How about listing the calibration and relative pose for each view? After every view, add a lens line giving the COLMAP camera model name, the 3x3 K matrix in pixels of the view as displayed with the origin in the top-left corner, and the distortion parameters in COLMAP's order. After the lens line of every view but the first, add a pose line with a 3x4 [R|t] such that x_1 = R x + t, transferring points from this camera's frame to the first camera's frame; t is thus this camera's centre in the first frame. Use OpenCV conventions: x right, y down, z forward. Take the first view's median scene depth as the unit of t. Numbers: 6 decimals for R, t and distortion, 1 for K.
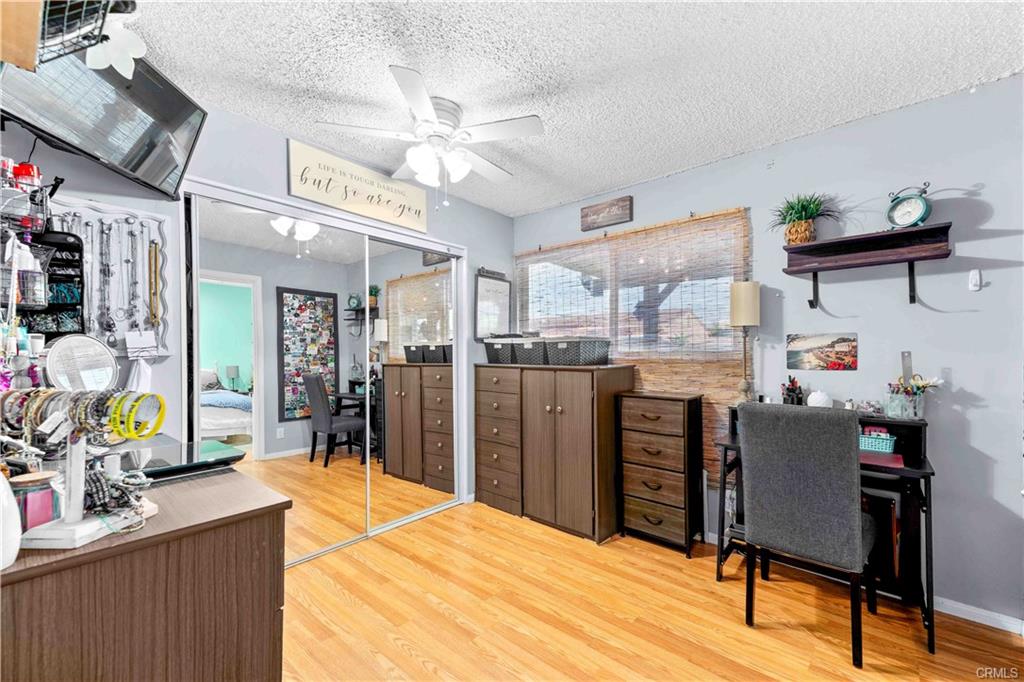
lens RADIAL K [[412.9, 0, 516.4], [0, 412.9, 349.0], [0, 0, 1]] dist [0.031753, 0.000504]
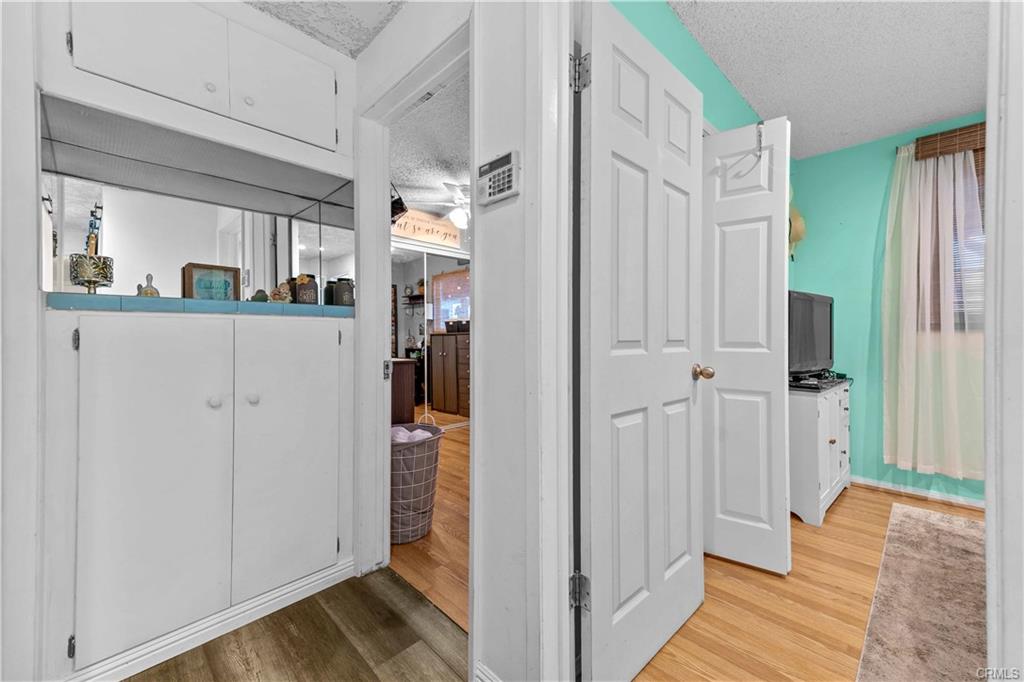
lens RADIAL K [[412.9, 0, 501.1], [0, 412.9, 339.4], [0, 0, 1]] dist [0.031753, 0.000504]
pose [[0.993224, 0.001529, -0.116205, 0.099065], [-0.000248, 0.999939, 0.011040, 0.042242], [0.116215, -0.010936, 0.993164, -0.445432]]
